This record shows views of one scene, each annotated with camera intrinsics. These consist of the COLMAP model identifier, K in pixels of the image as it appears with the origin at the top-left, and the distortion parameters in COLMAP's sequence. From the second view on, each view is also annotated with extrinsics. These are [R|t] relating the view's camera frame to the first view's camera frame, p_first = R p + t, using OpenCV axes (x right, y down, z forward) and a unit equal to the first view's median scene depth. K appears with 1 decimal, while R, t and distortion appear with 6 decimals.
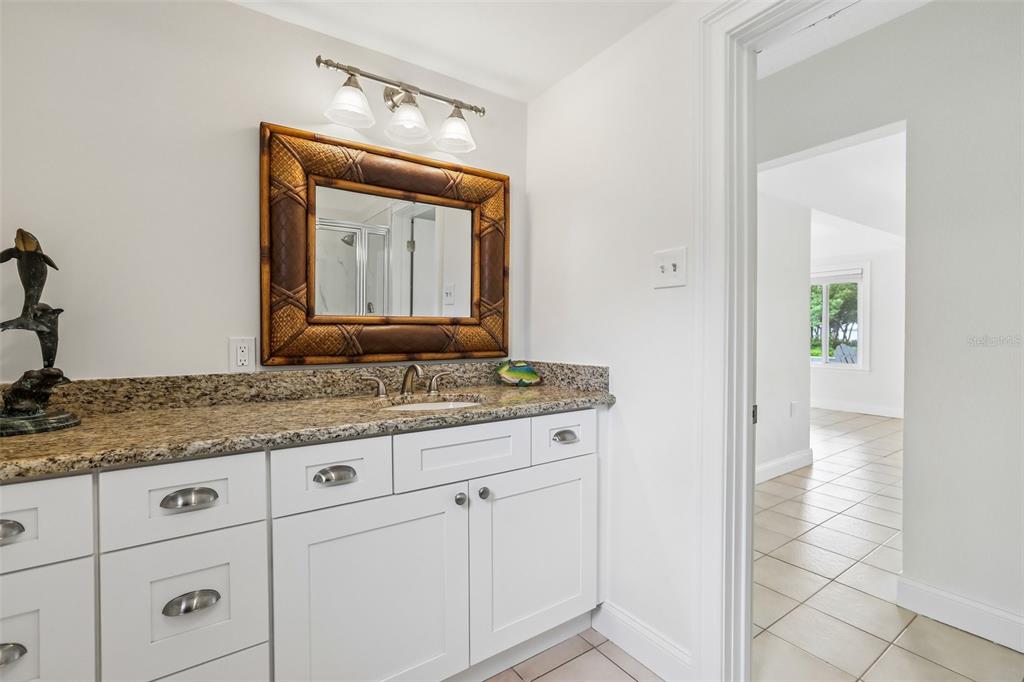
lens RADIAL K [[464.0, 0, 510.5], [0, 464.0, 334.4], [0, 0, 1]] dist [-0.040725, 0.020105]
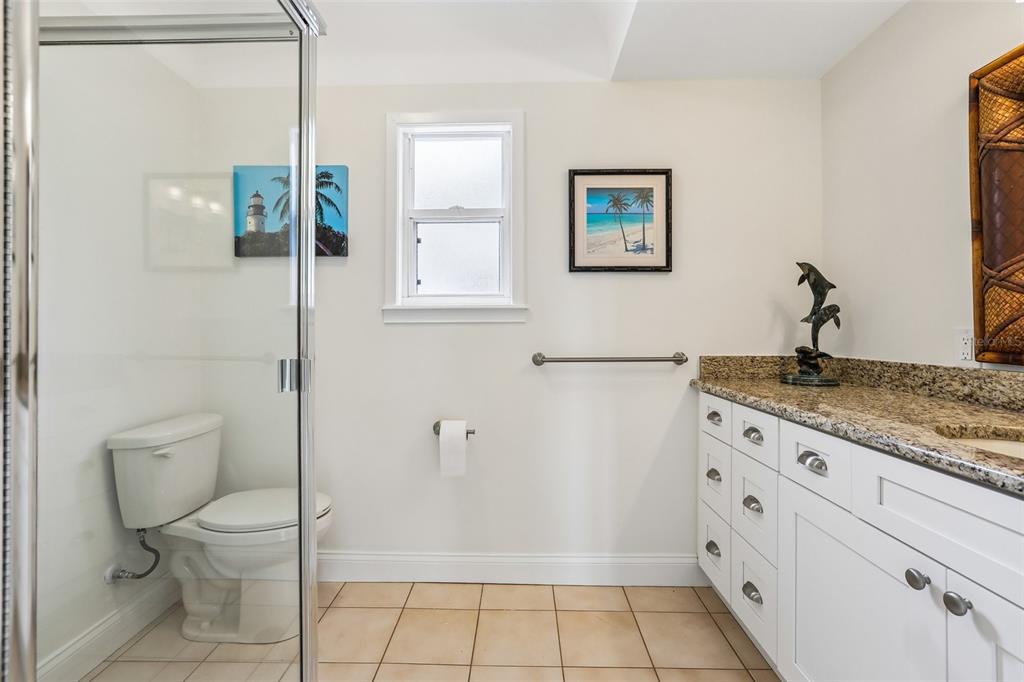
lens RADIAL K [[464.0, 0, 510.5], [0, 464.0, 334.4], [0, 0, 1]] dist [-0.040725, 0.020105]
pose [[-0.572166, 0.013392, -0.820029, 0.669905], [0.000311, 0.999870, 0.016113, 0.005204], [0.820138, 0.008964, -0.572096, 0.820243]]
